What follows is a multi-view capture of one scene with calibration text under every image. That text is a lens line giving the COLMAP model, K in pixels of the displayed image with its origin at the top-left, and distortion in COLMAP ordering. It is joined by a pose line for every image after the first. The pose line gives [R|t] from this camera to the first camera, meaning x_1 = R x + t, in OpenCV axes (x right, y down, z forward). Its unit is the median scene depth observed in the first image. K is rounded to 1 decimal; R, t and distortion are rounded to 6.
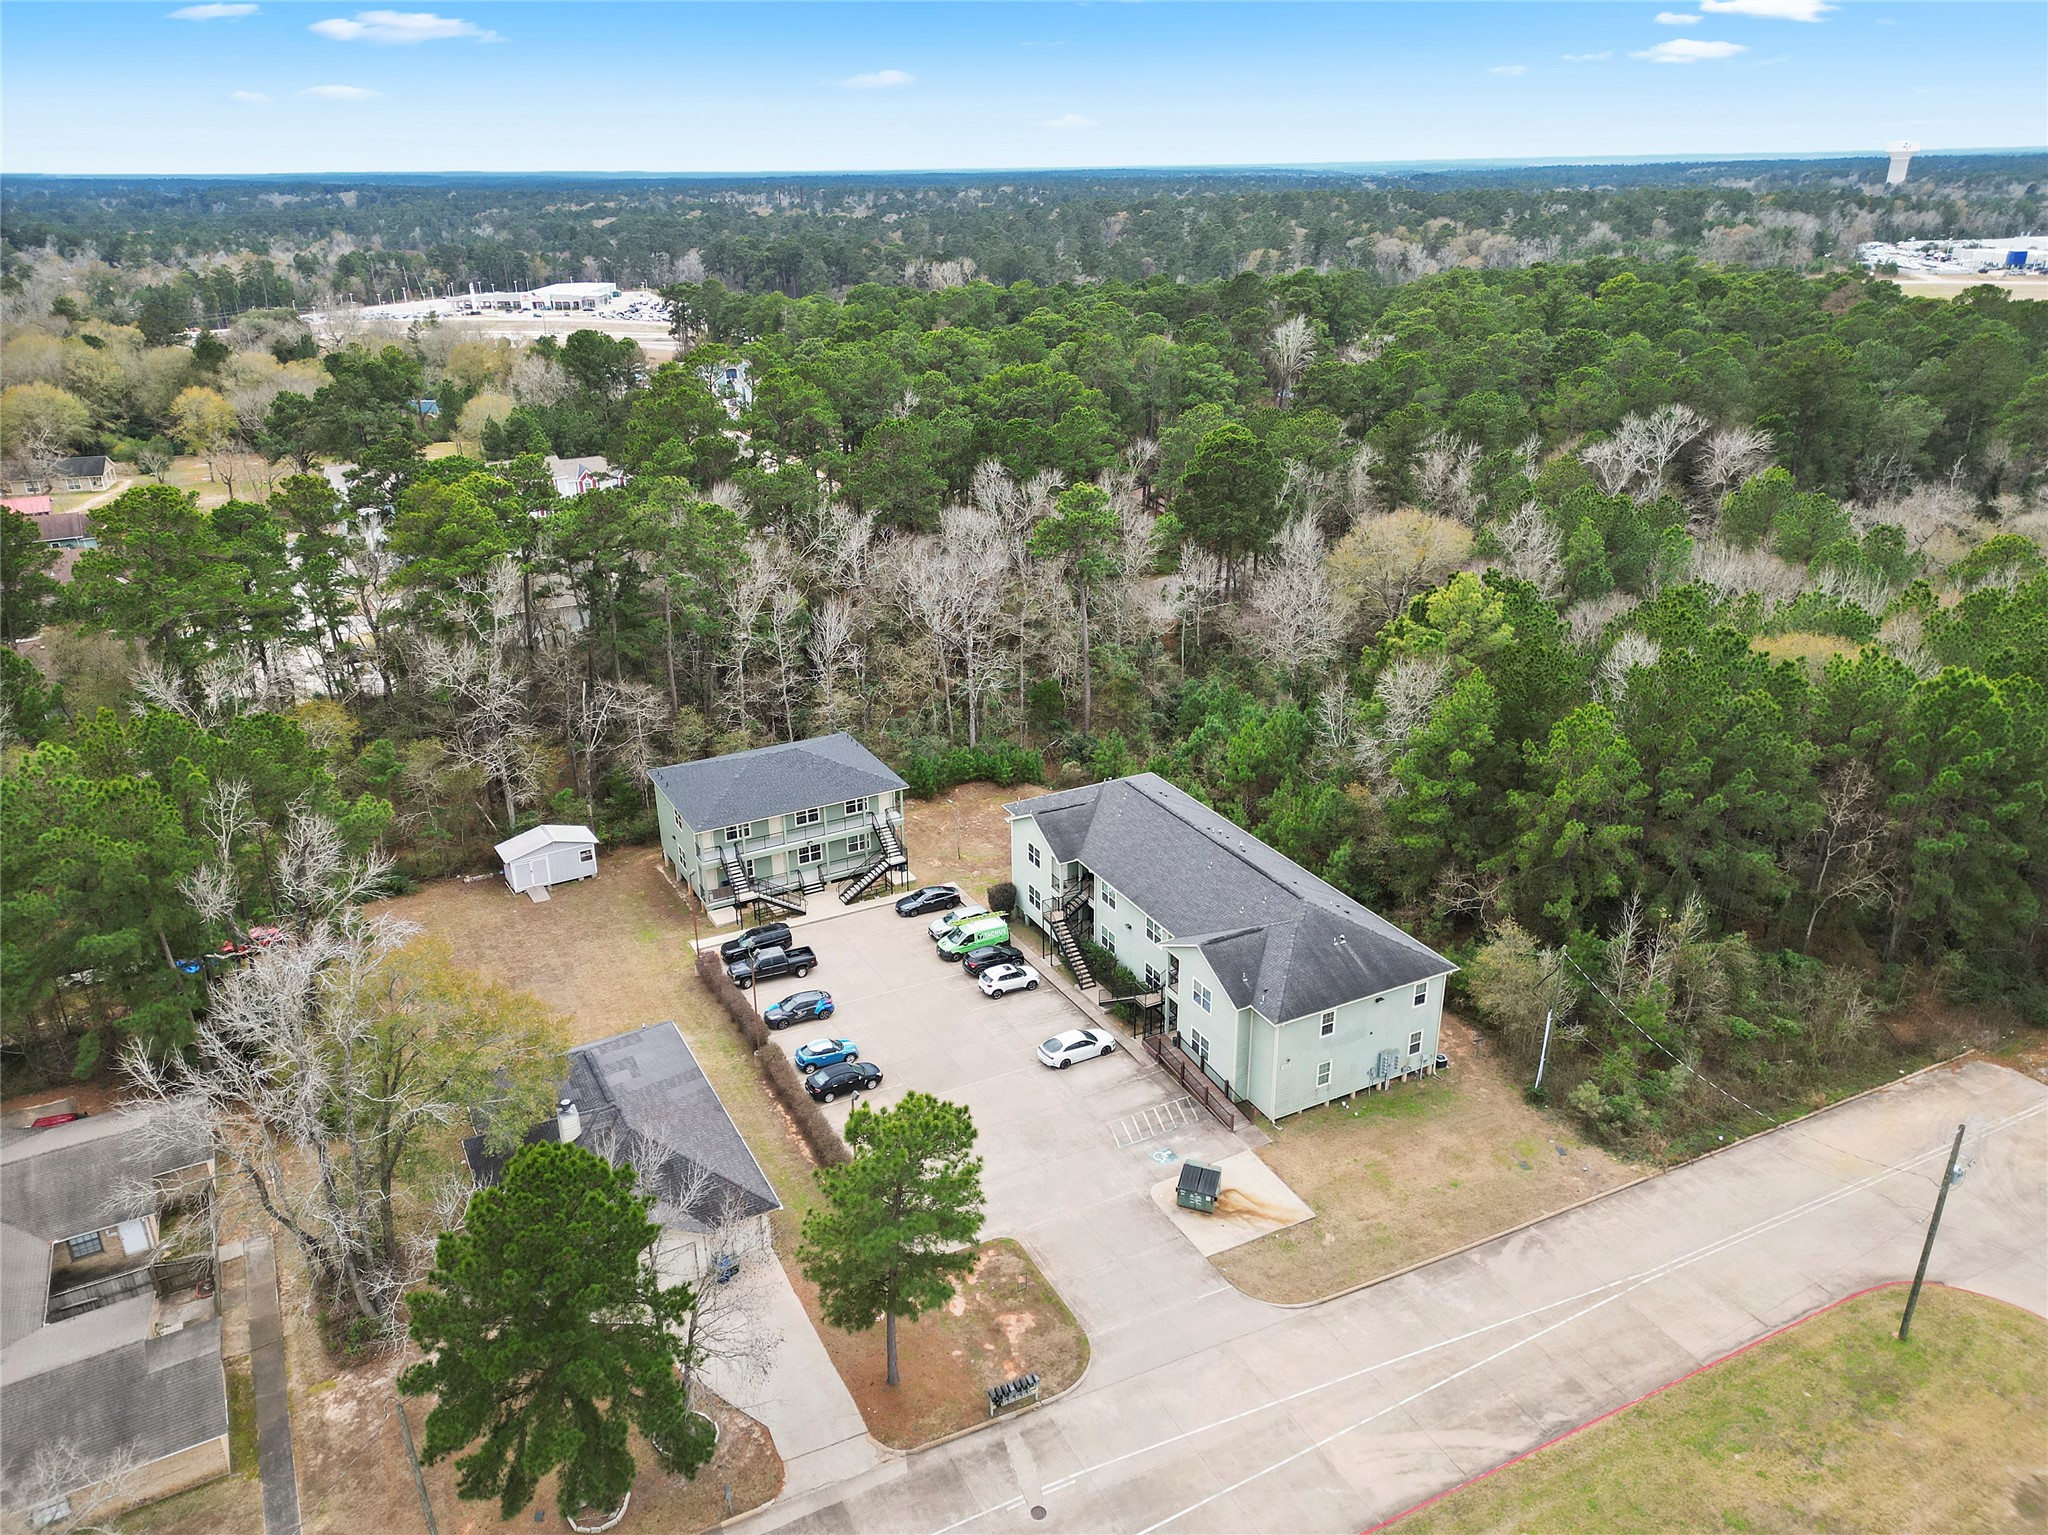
lens RADIAL K [[1432.4, 0, 1016.3], [0, 1432.4, 769.2], [0, 0, 1]] dist [0.055669, -0.038229]
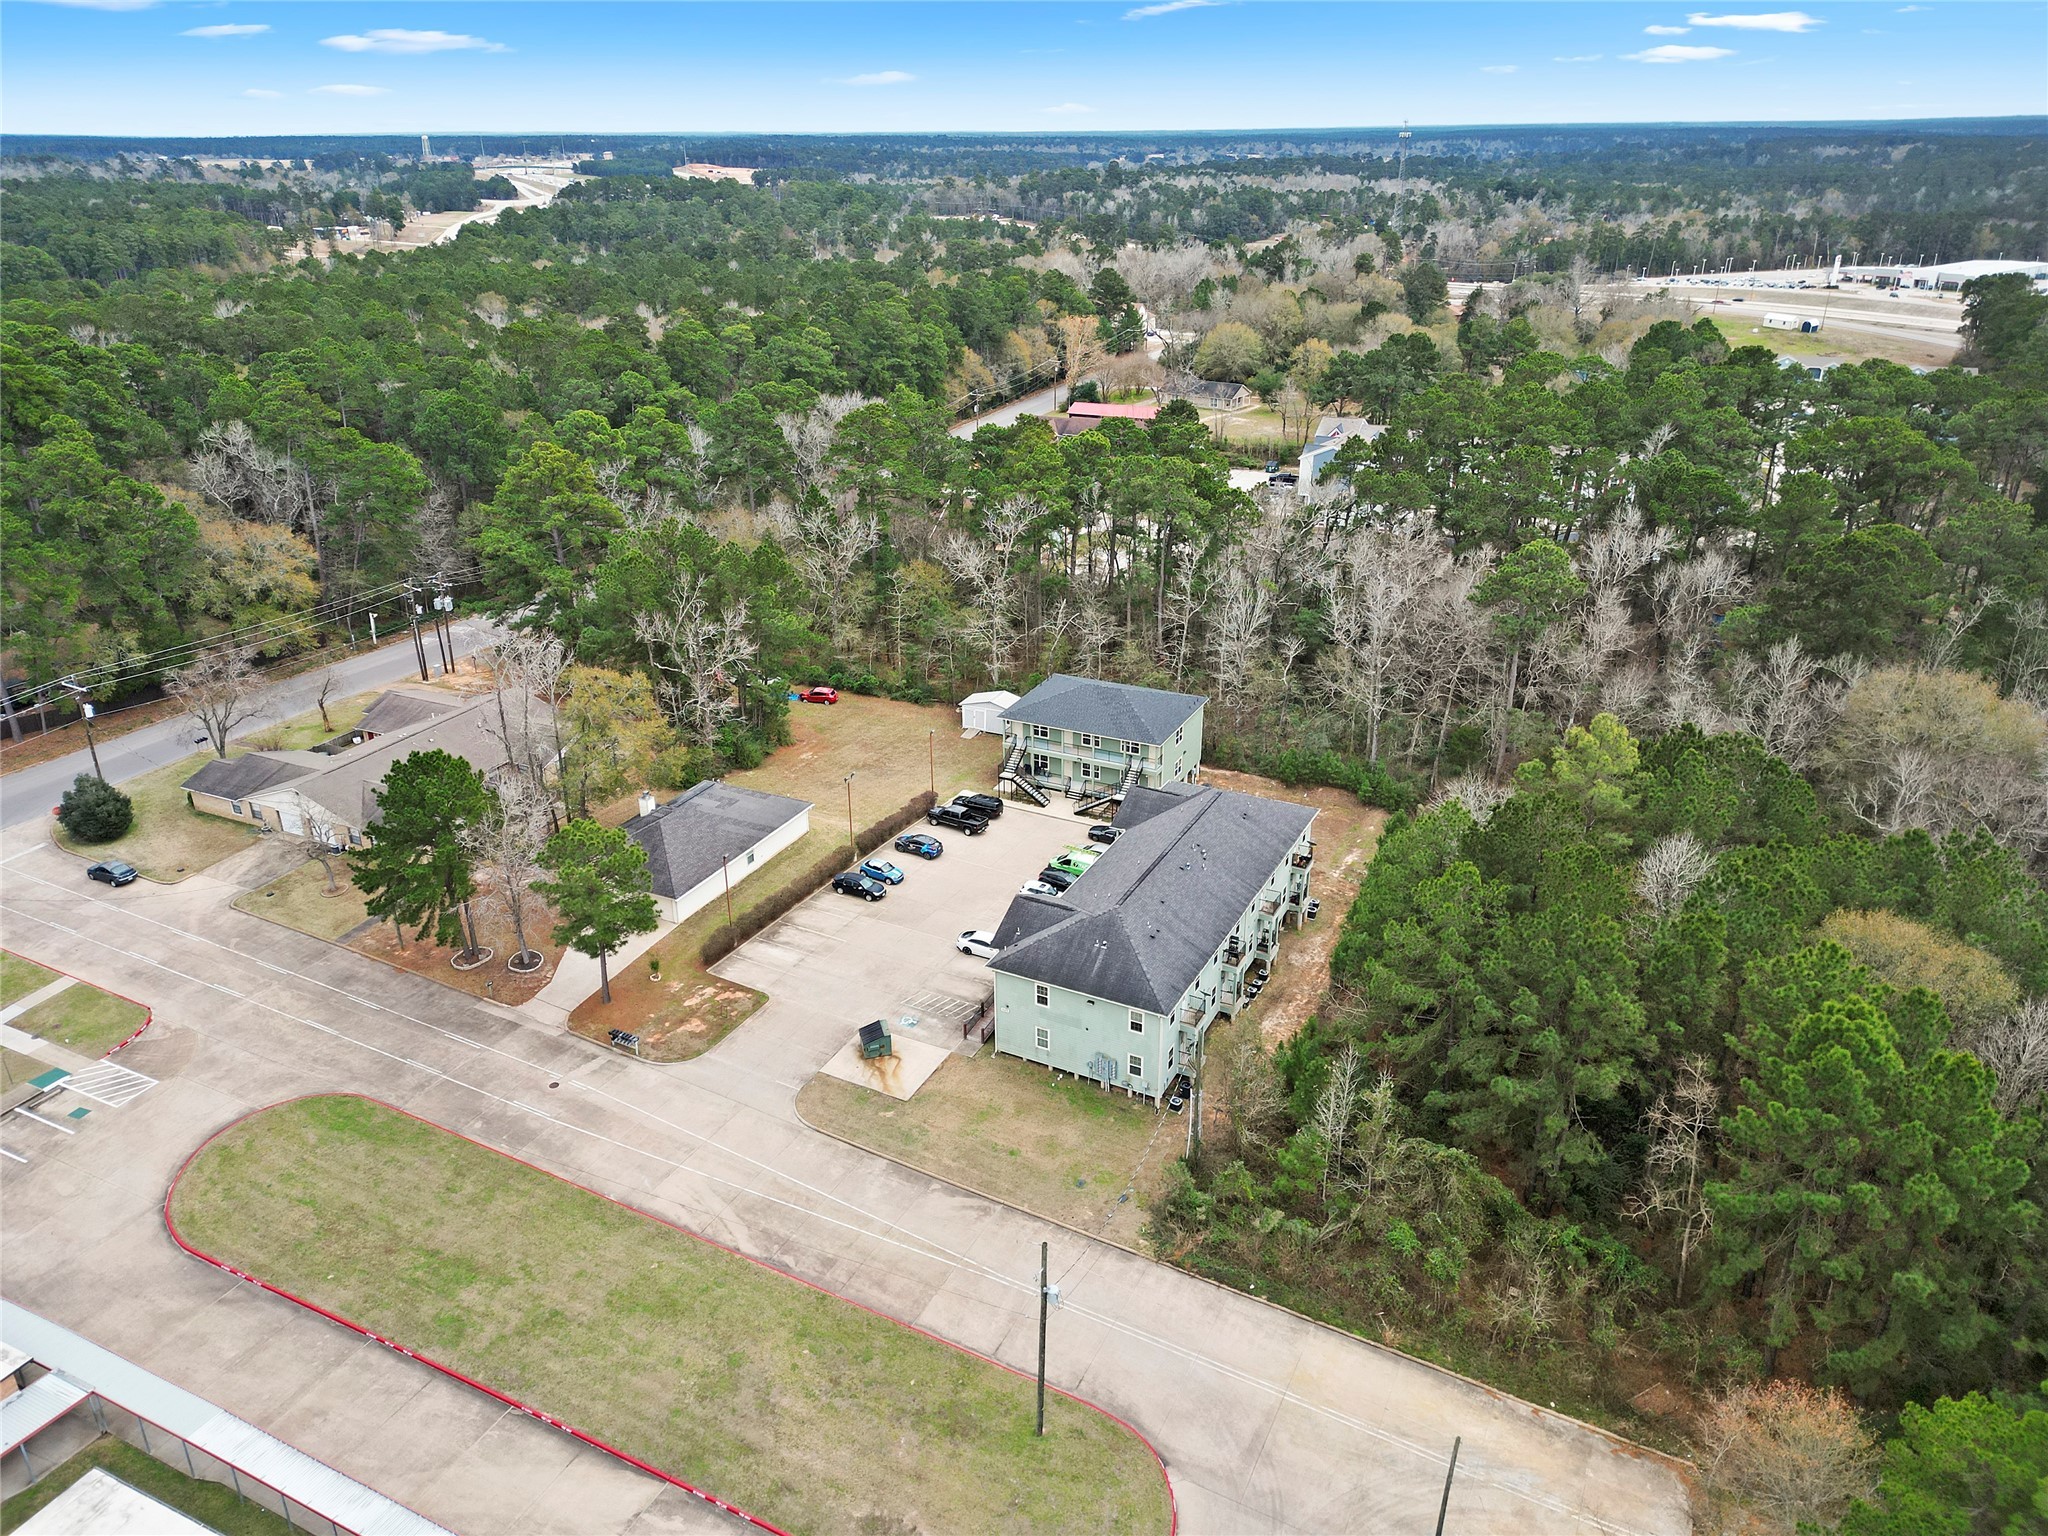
lens RADIAL K [[1432.4, 0, 1017.8], [0, 1432.4, 762.2], [0, 0, 1]] dist [0.055669, -0.038229]
pose [[0.579248, 0.333728, -0.743705, 0.970338], [-0.313157, 0.933445, 0.174964, -0.189469], [0.752598, 0.131549, 0.645206, 0.204219]]
